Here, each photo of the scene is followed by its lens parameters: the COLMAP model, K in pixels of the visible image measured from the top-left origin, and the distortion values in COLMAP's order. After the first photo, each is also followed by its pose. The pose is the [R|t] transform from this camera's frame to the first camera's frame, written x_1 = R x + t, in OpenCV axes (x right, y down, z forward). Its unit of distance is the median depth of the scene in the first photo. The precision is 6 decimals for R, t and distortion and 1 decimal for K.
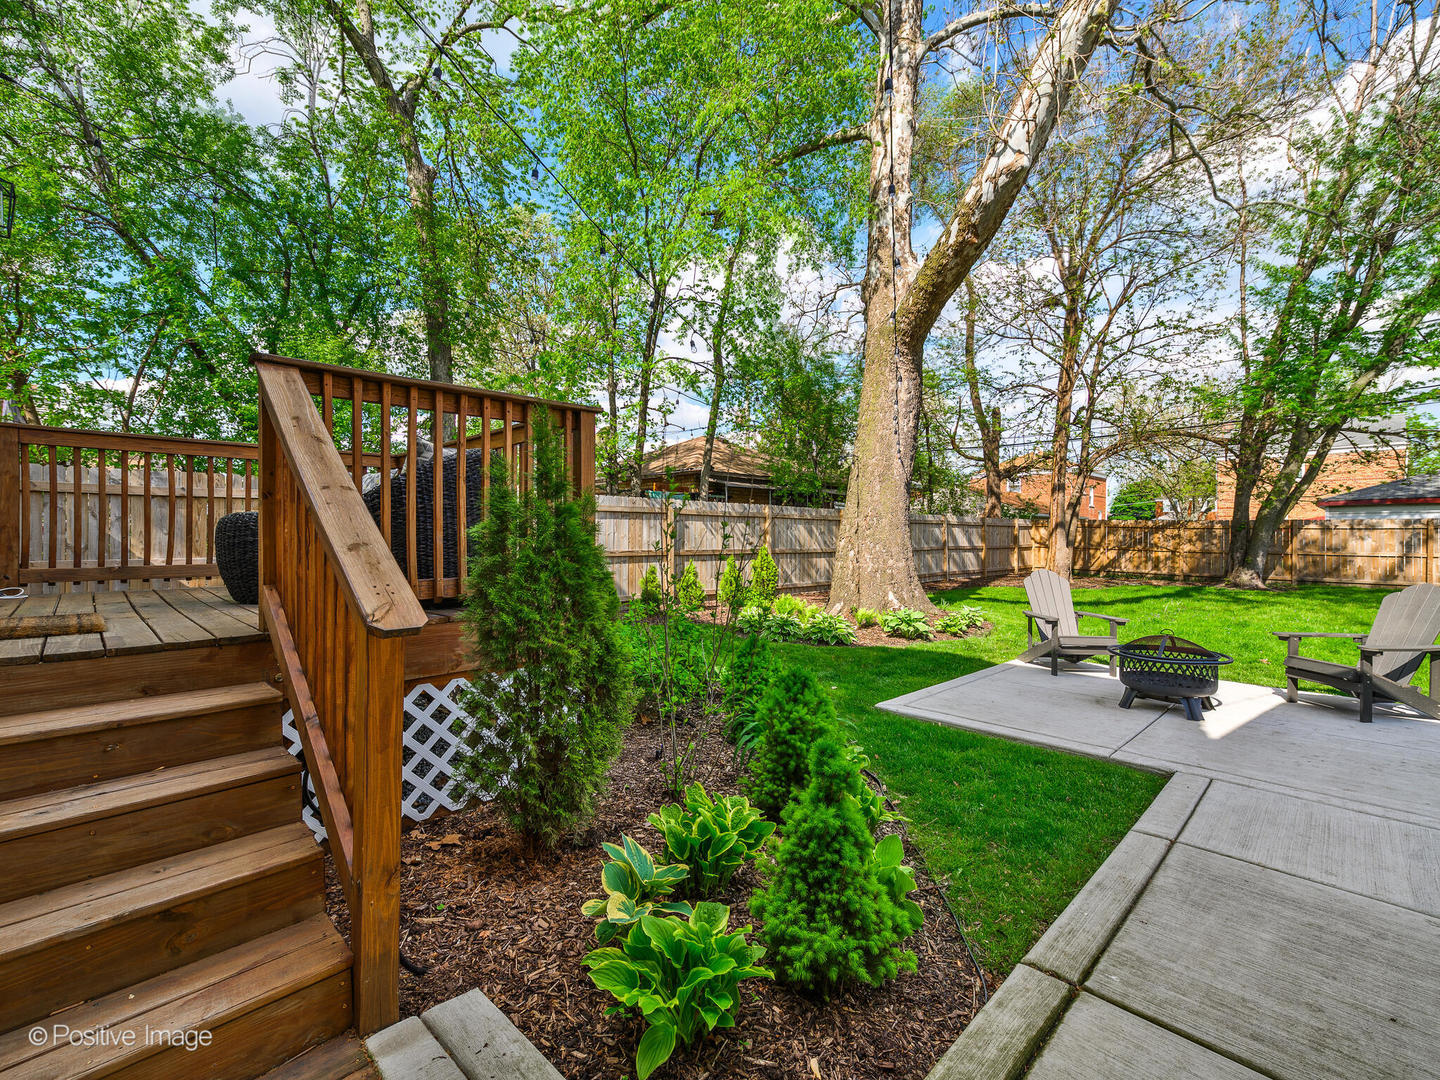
lens RADIAL K [[649.0, 0, 720.8], [0, 649.0, 539.0], [0, 0, 1]] dist [-0.000517, -0.000307]
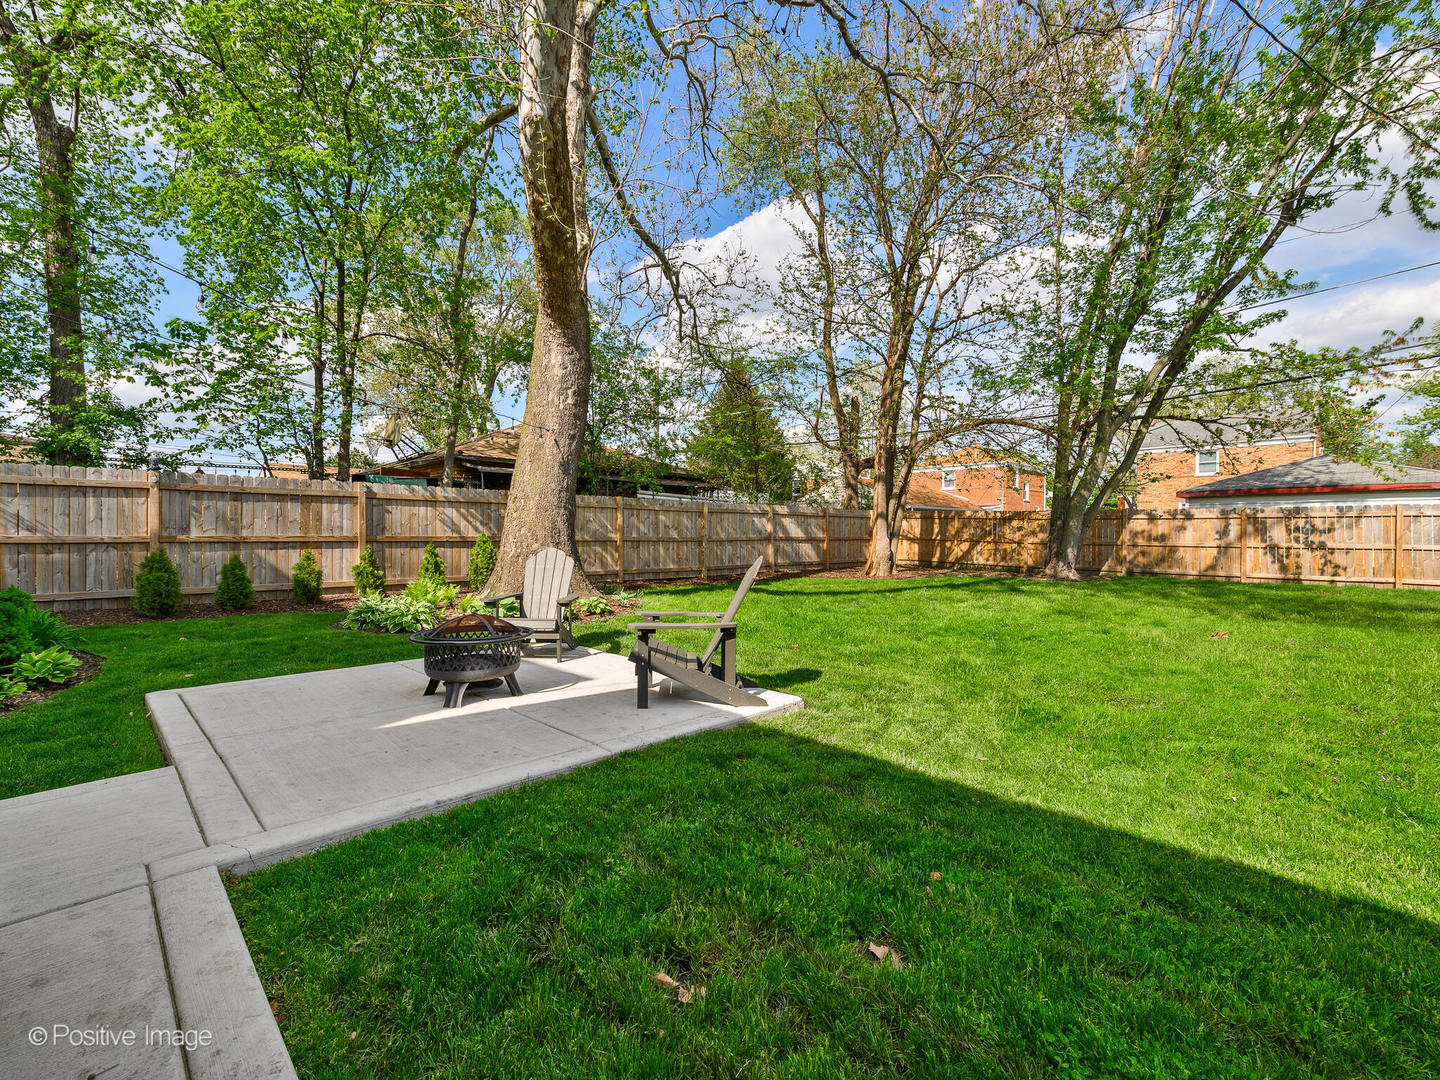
lens RADIAL K [[649.0, 0, 719.2], [0, 649.0, 538.4], [0, 0, 1]] dist [-0.000517, -0.000307]
pose [[0.999952, 0.001984, -0.009595, 0.260589], [-0.001948, 0.999991, 0.003732, 0.009312], [0.009602, -0.003713, 0.999947, 0.017384]]
